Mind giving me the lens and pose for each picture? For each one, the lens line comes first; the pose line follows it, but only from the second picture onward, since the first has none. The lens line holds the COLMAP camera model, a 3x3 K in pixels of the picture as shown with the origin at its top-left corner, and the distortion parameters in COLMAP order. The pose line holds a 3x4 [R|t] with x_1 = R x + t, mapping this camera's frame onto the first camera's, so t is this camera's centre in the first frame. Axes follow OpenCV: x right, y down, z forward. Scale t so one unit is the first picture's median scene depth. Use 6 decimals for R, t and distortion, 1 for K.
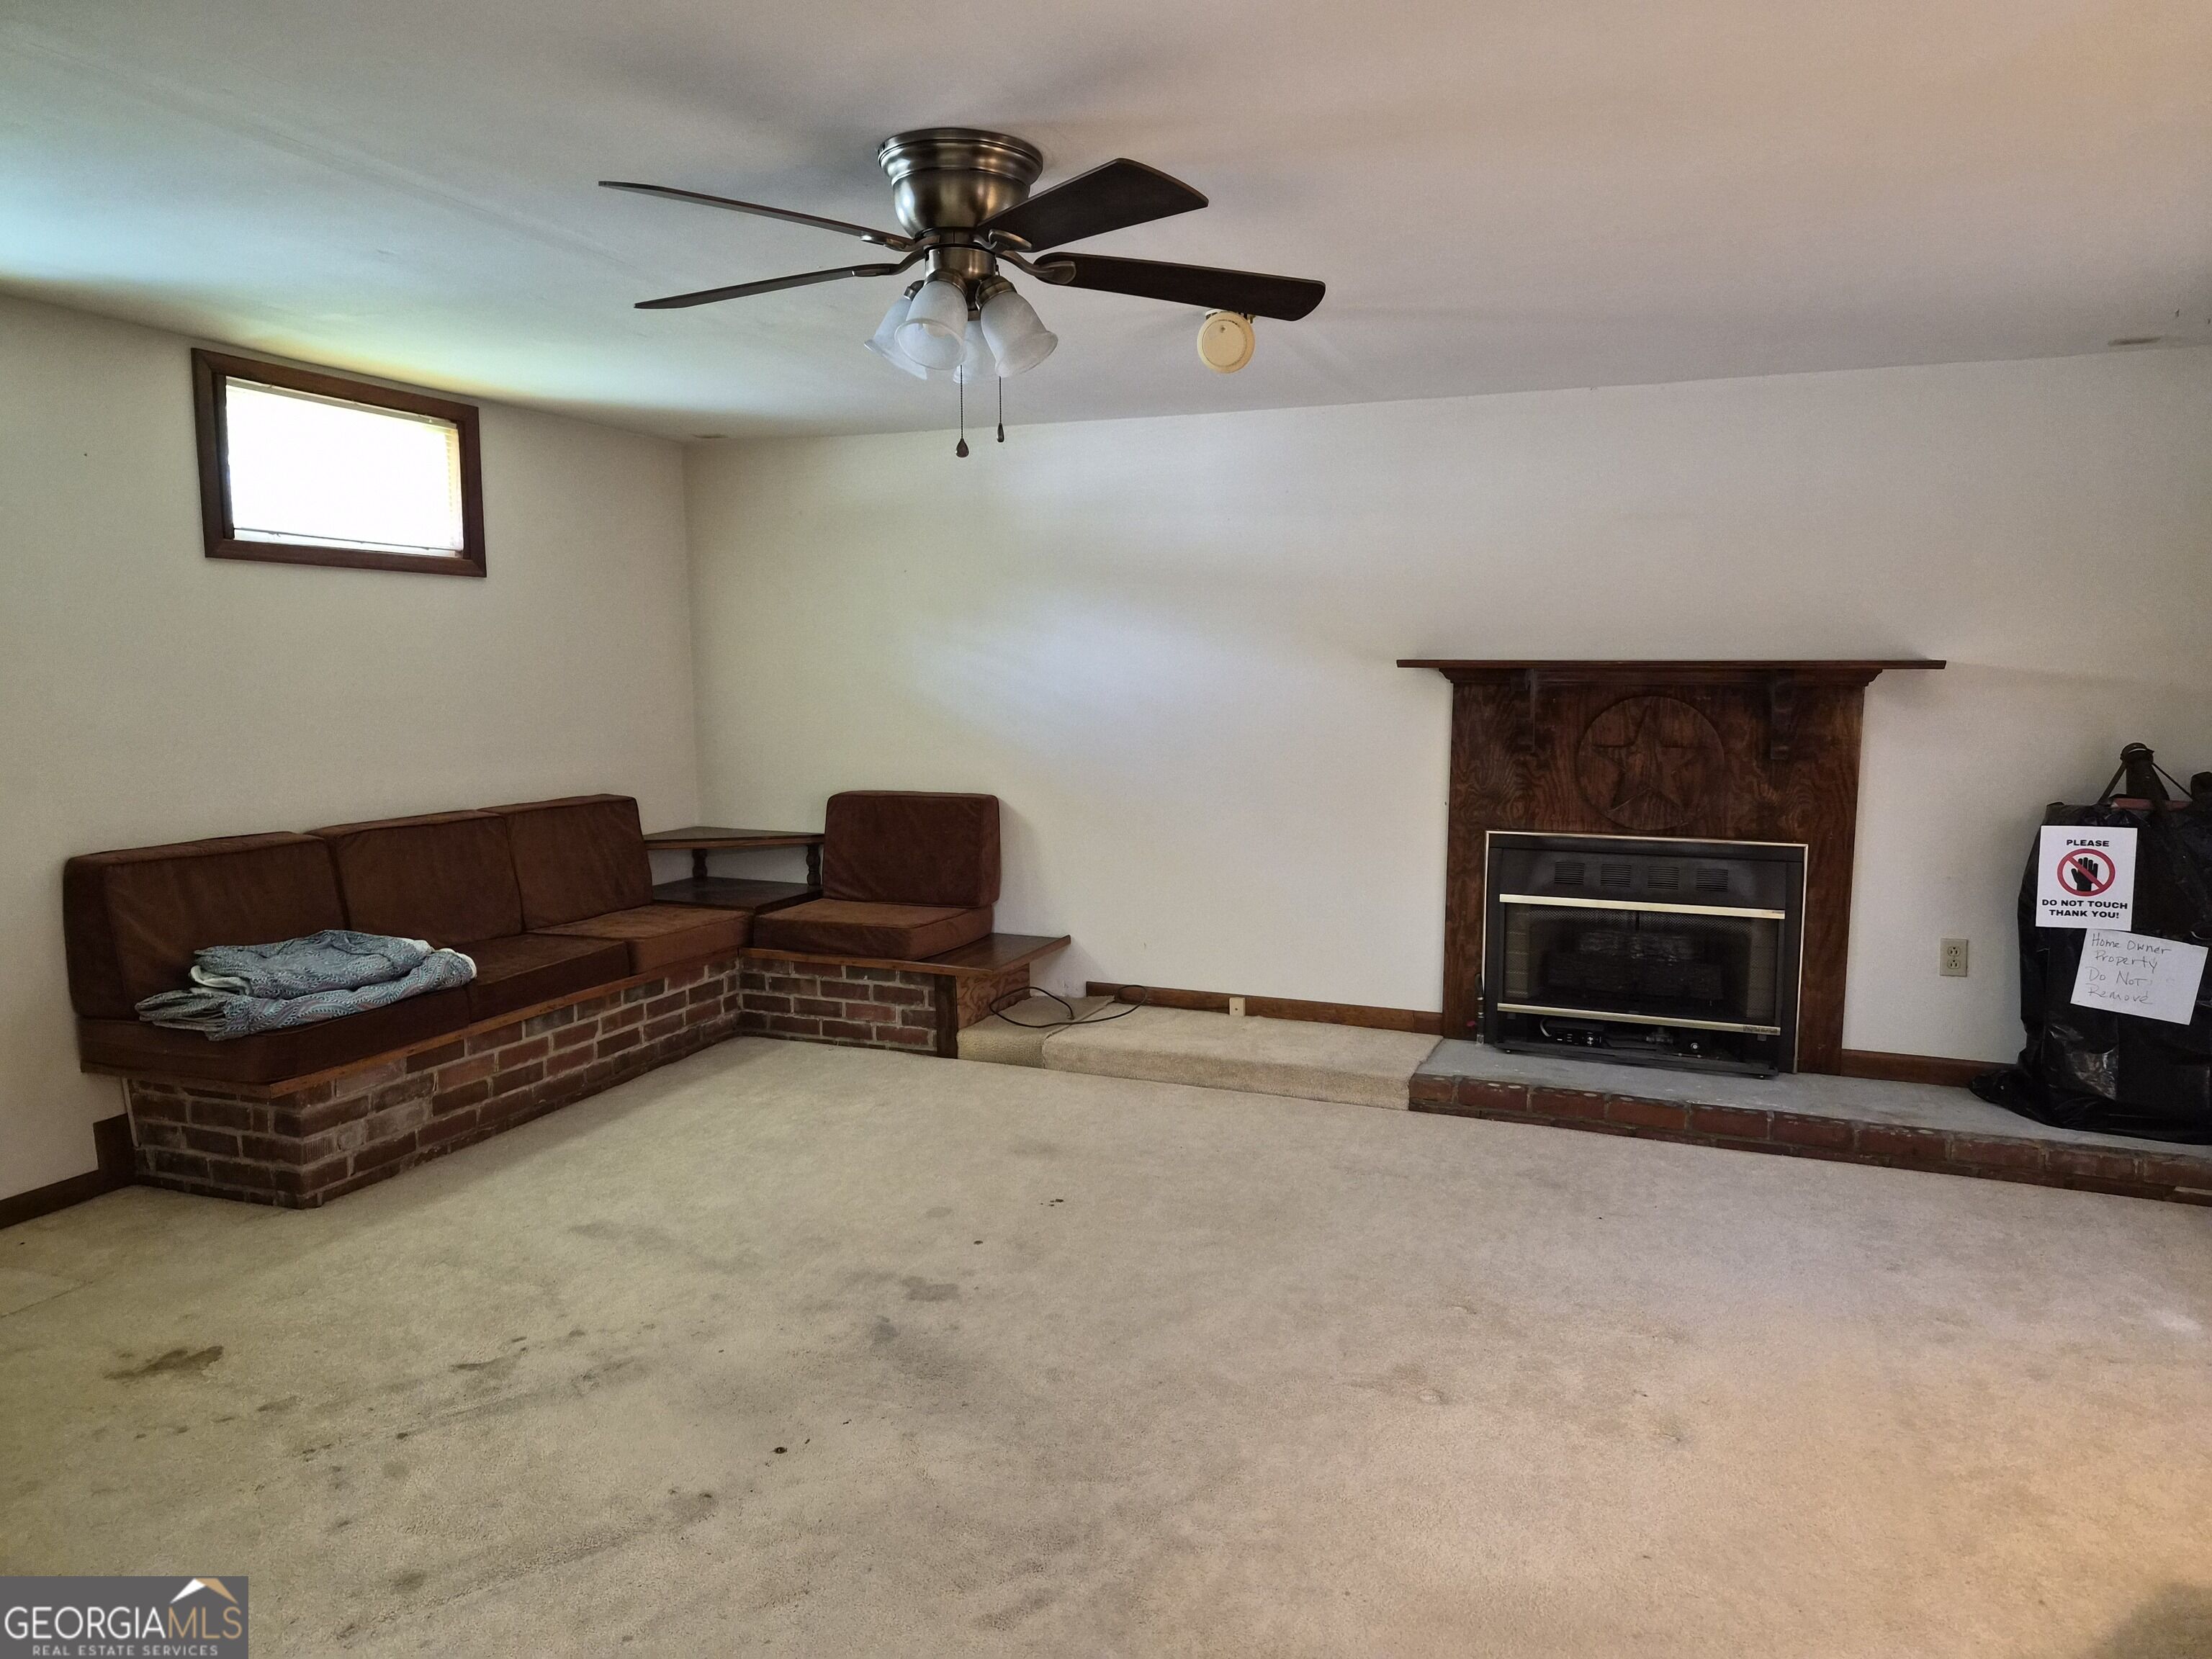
lens RADIAL K [[1479.0, 0, 1117.7], [0, 1479.0, 811.9], [0, 0, 1]] dist [0.060005, -0.048566]
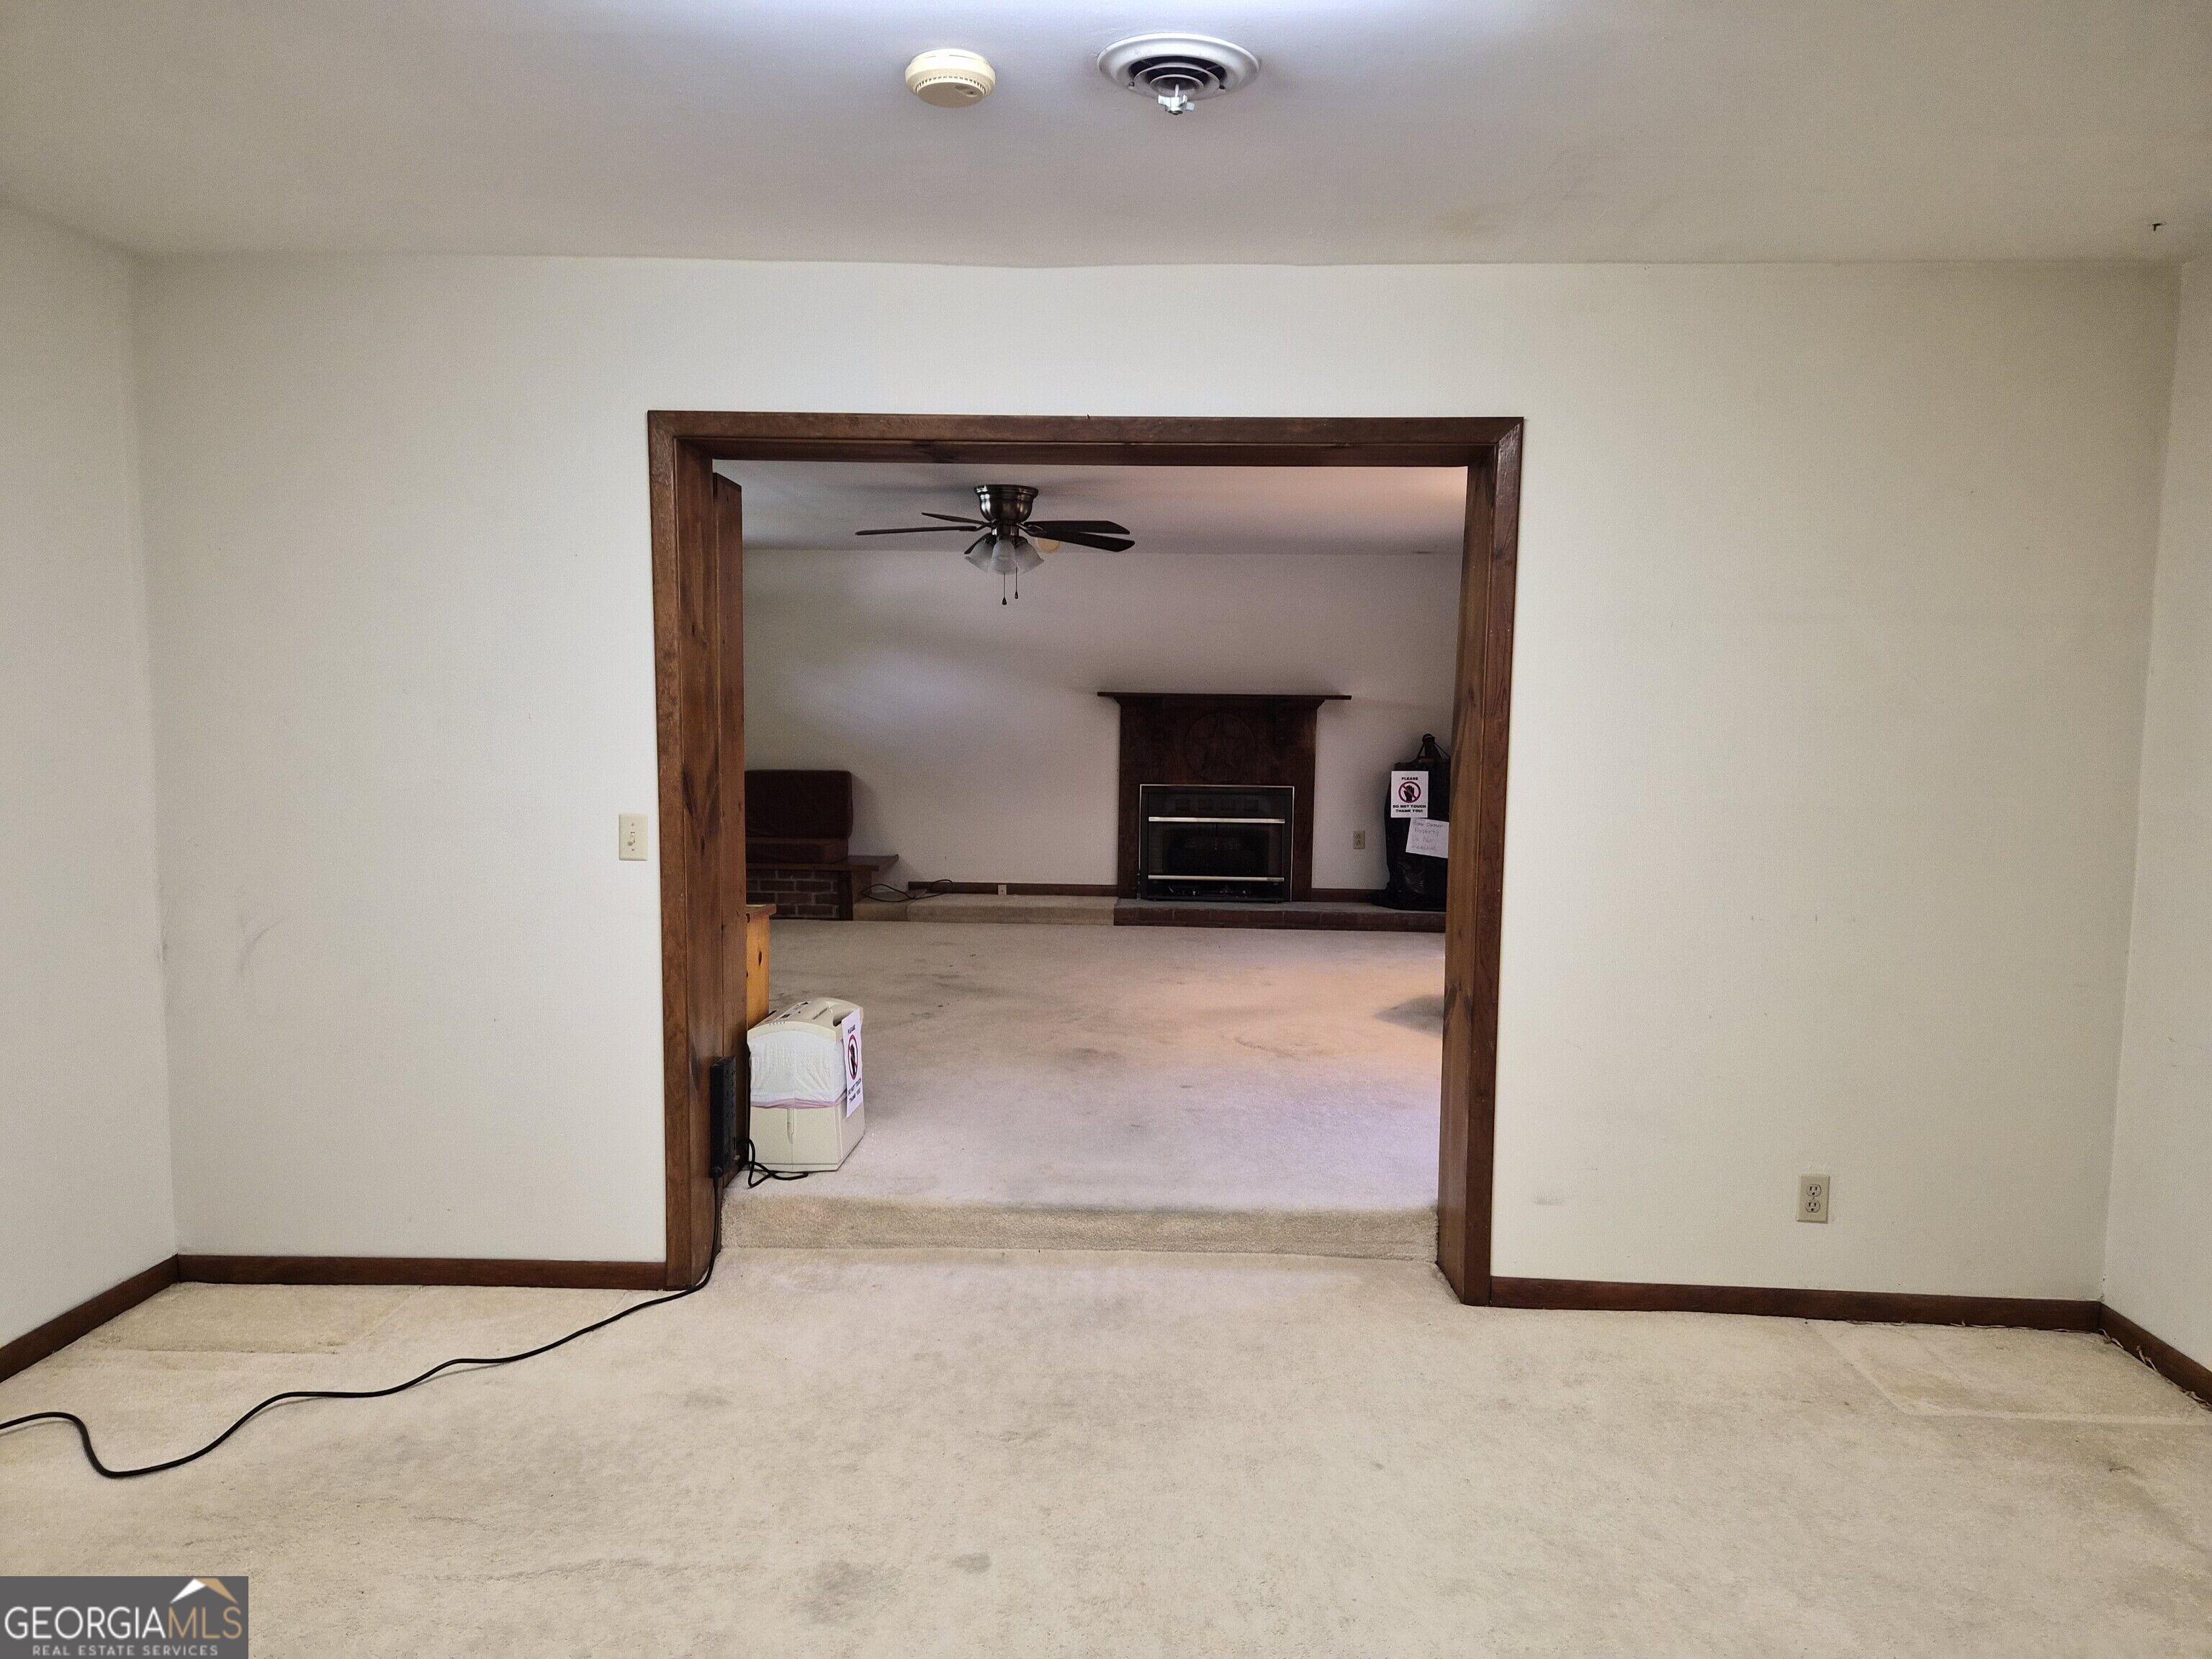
lens RADIAL K [[1479.0, 0, 1101.7], [0, 1479.0, 834.0], [0, 0, 1]] dist [0.060005, -0.048566]
pose [[0.946511, -0.018469, 0.322142, -0.416523], [0.024208, 0.999611, -0.013817, 0.104393], [-0.321762, 0.020876, 0.946590, -0.783911]]
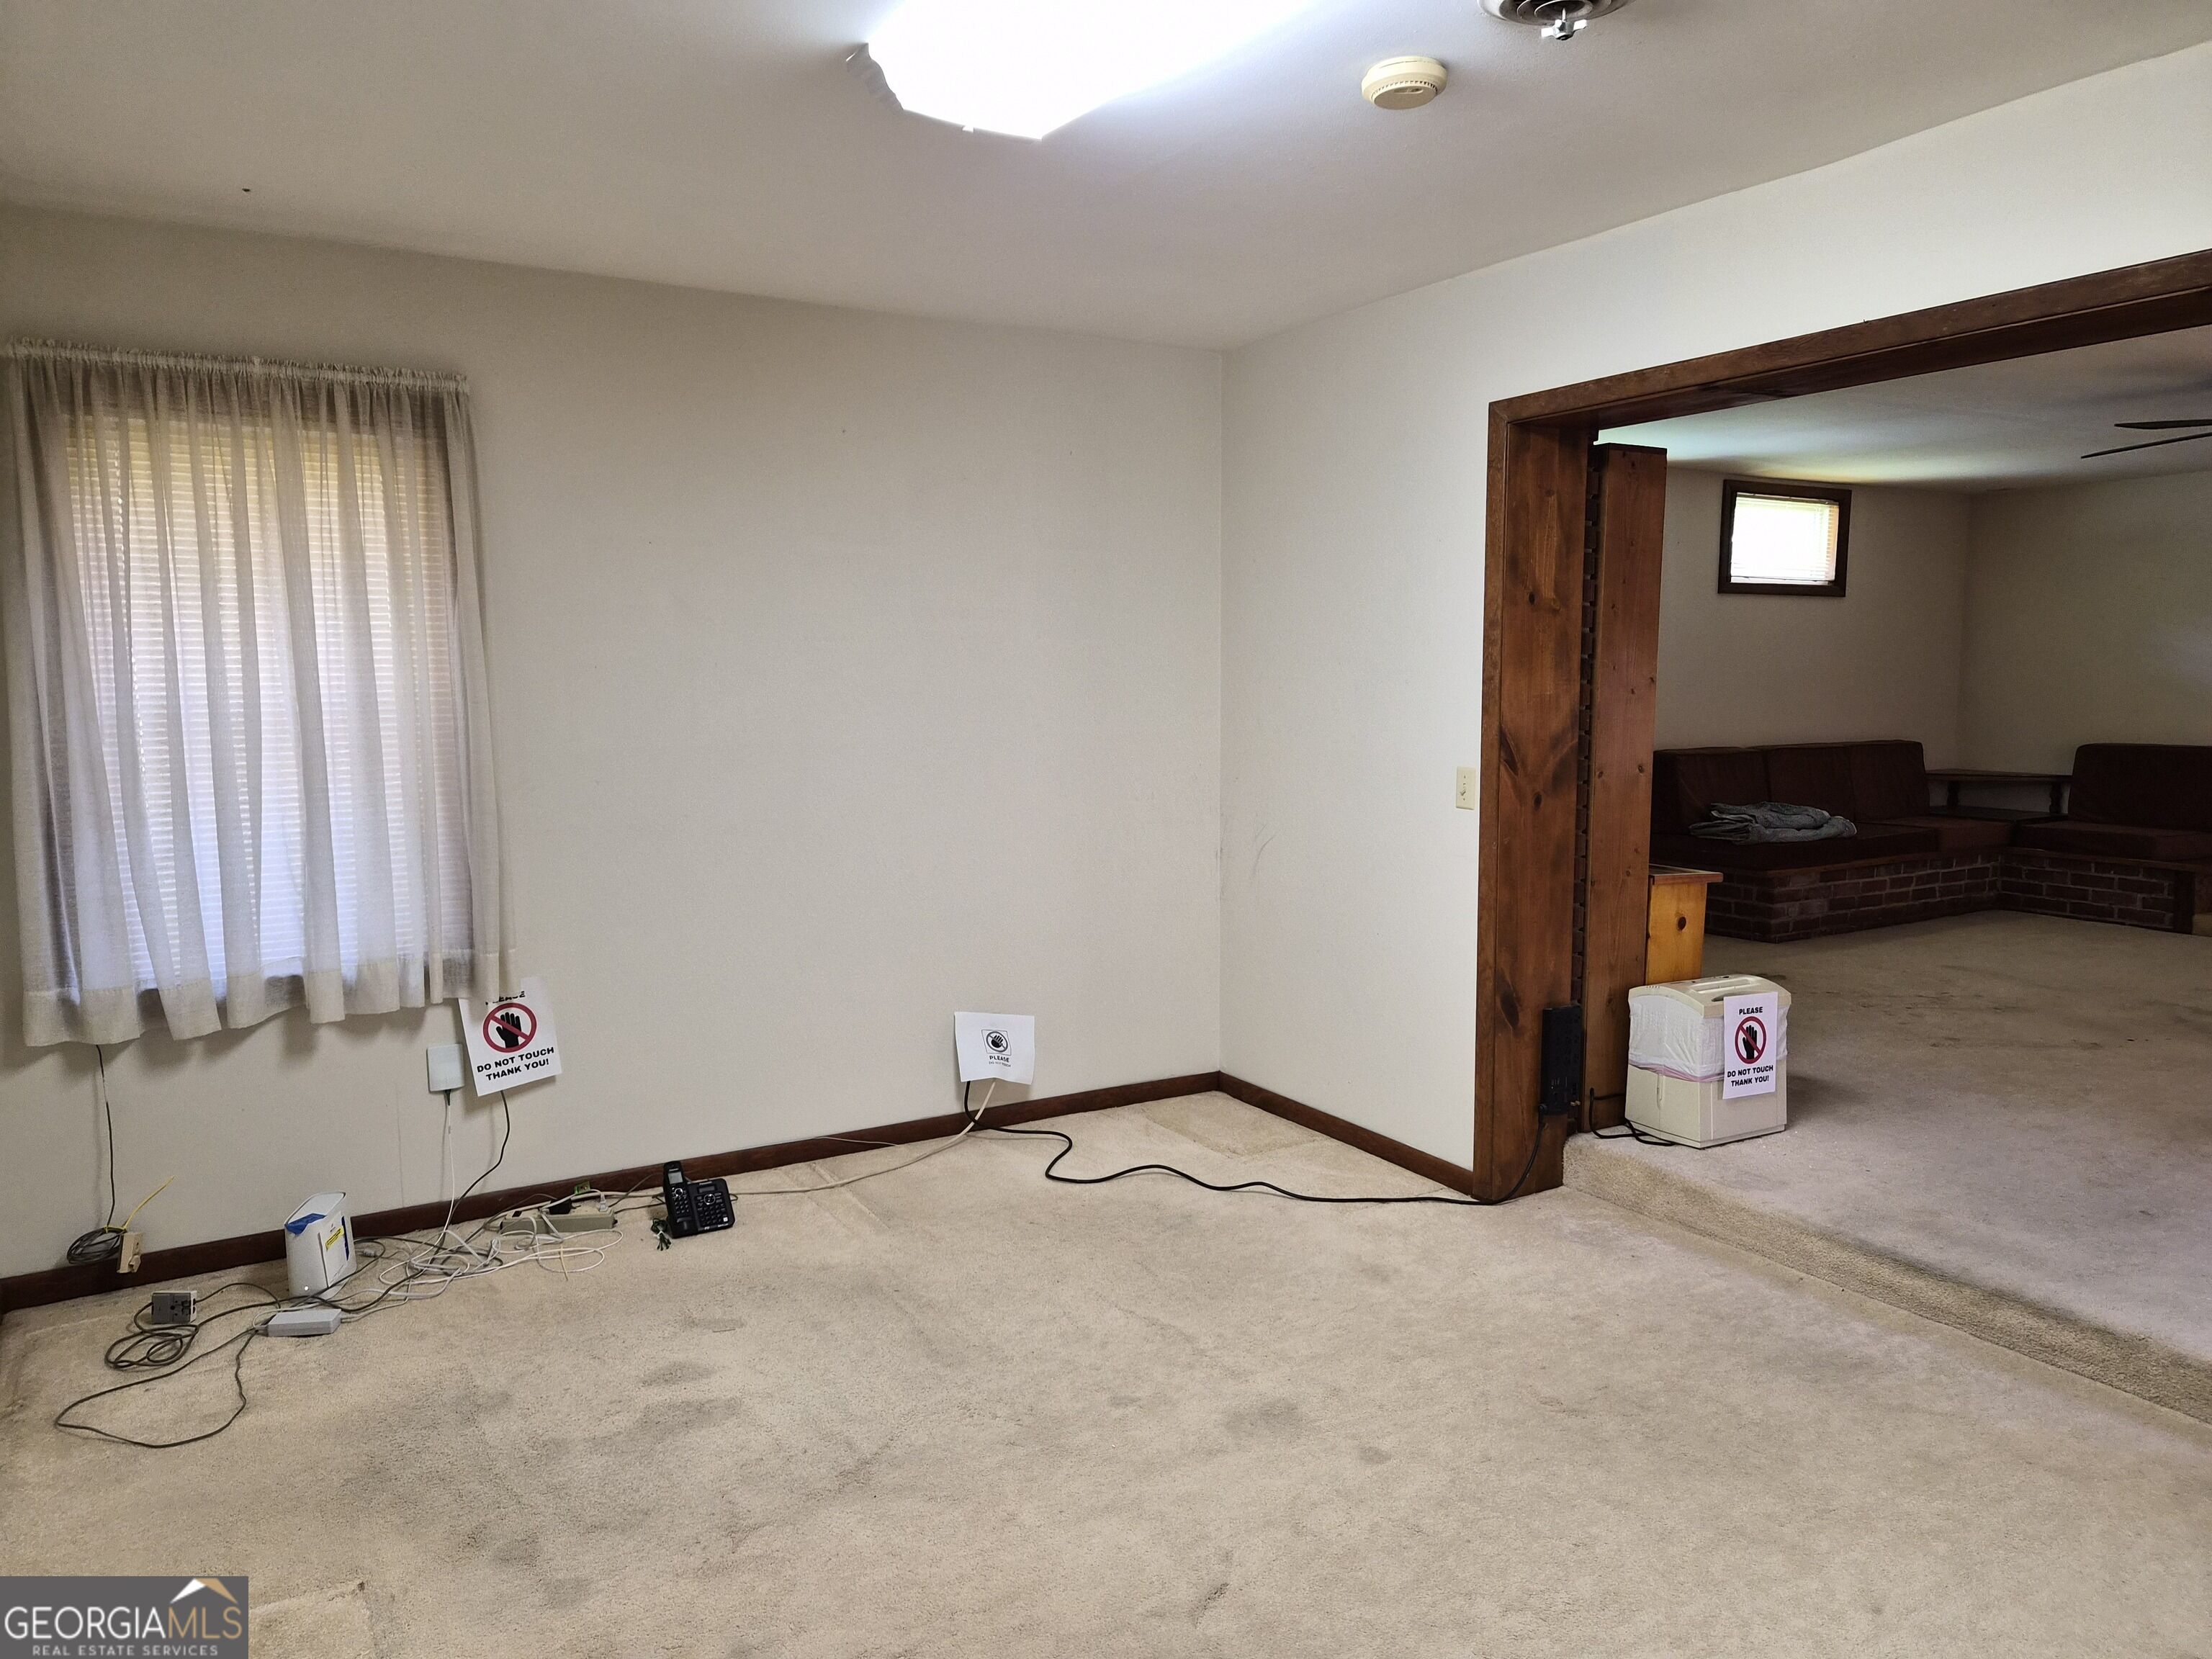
lens RADIAL K [[1479.0, 0, 1091.8], [0, 1479.0, 826.7], [0, 0, 1]] dist [0.060005, -0.048566]
pose [[0.782409, 0.062387, -0.619632, -0.050216], [-0.061877, 0.997834, 0.022334, 0.106120], [0.619683, 0.020867, 0.784575, -0.786111]]
